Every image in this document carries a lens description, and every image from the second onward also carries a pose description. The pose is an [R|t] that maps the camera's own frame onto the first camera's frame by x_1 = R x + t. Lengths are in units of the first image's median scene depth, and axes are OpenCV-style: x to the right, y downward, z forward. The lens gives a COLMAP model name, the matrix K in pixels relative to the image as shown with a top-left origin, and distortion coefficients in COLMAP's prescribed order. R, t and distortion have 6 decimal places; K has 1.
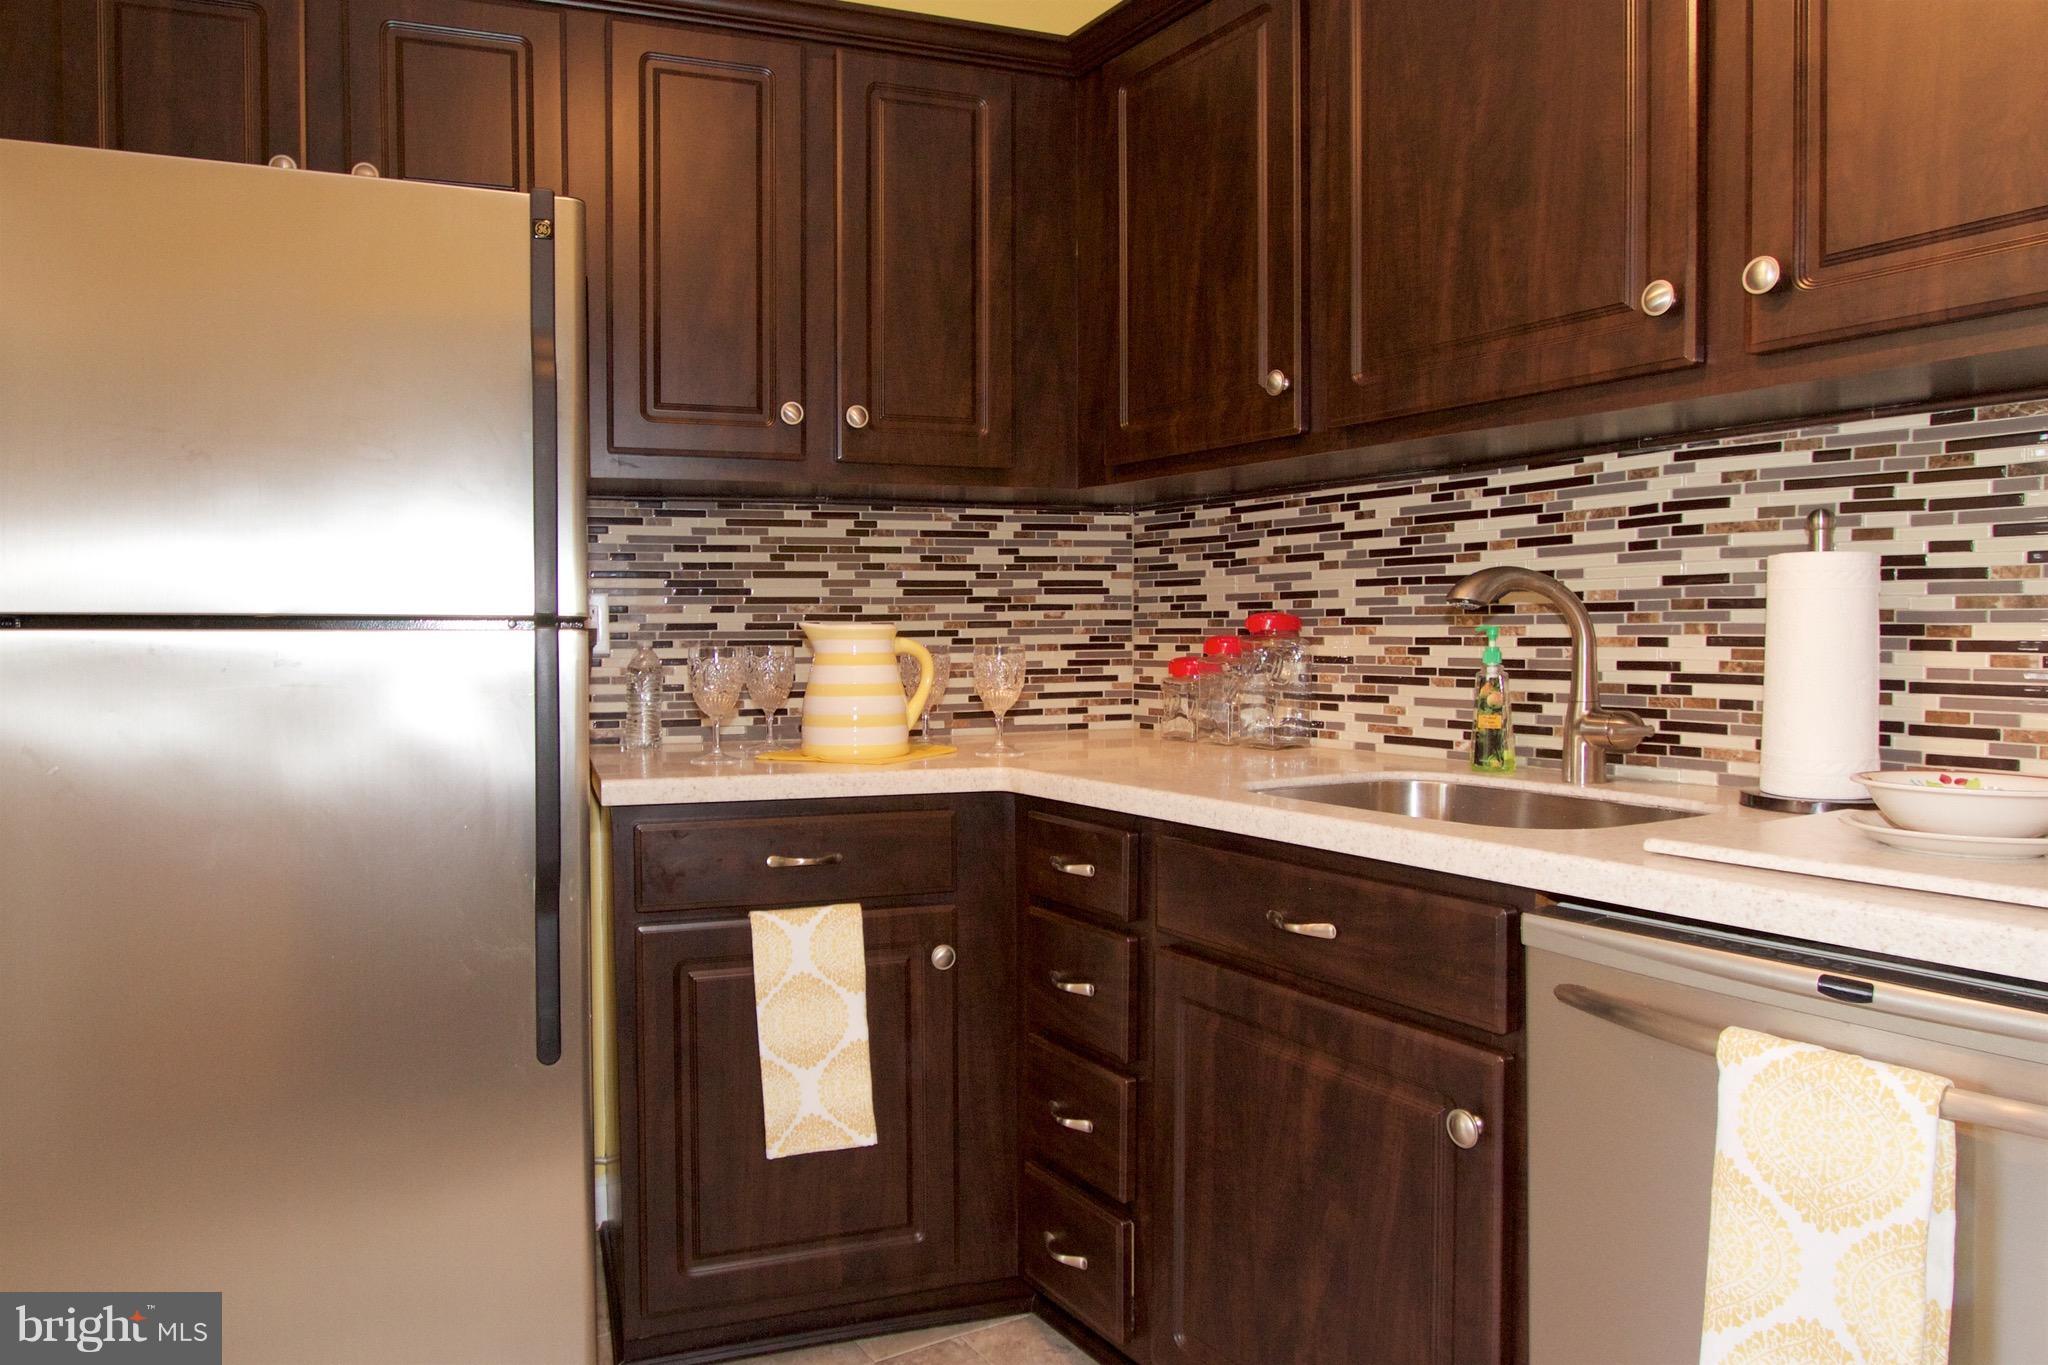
lens RADIAL K [[1353.9, 0, 997.5], [0, 1353.9, 669.7], [0, 0, 1]] dist [-0.021173, 0.006966]
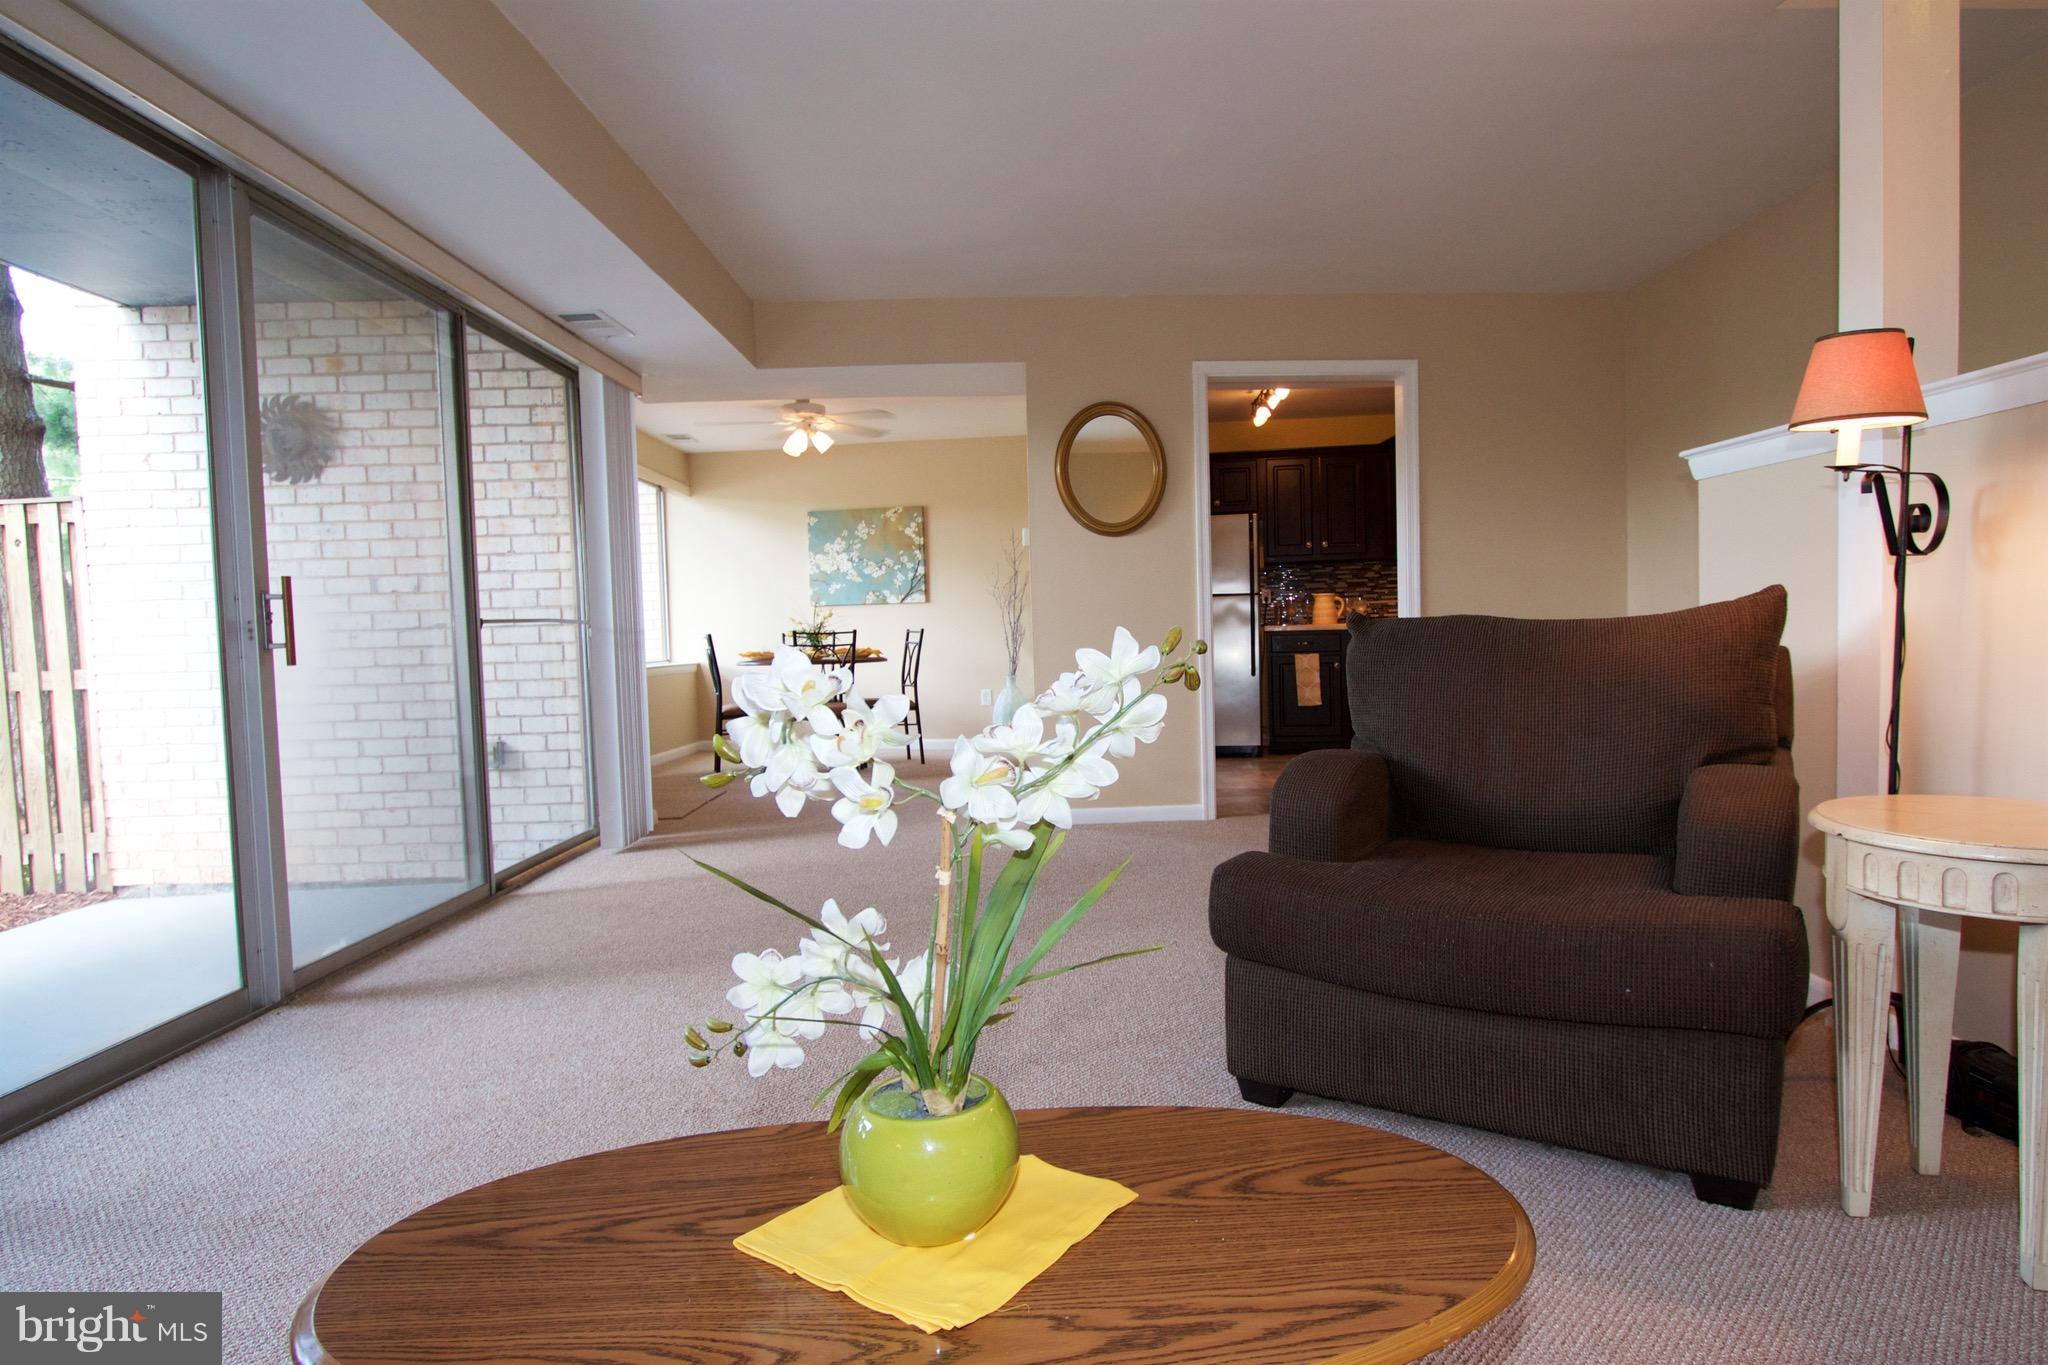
lens RADIAL K [[1135.4, 0, 1093.5], [0, 1135.4, 681.6], [0, 0, 1]] dist [-0.015008, 0.001439]
pose [[0.879362, 0.001379, -0.476152, 1.015774], [0.010794, 0.999681, 0.022830, 0.163274], [0.476032, -0.025215, 0.879067, -2.641733]]
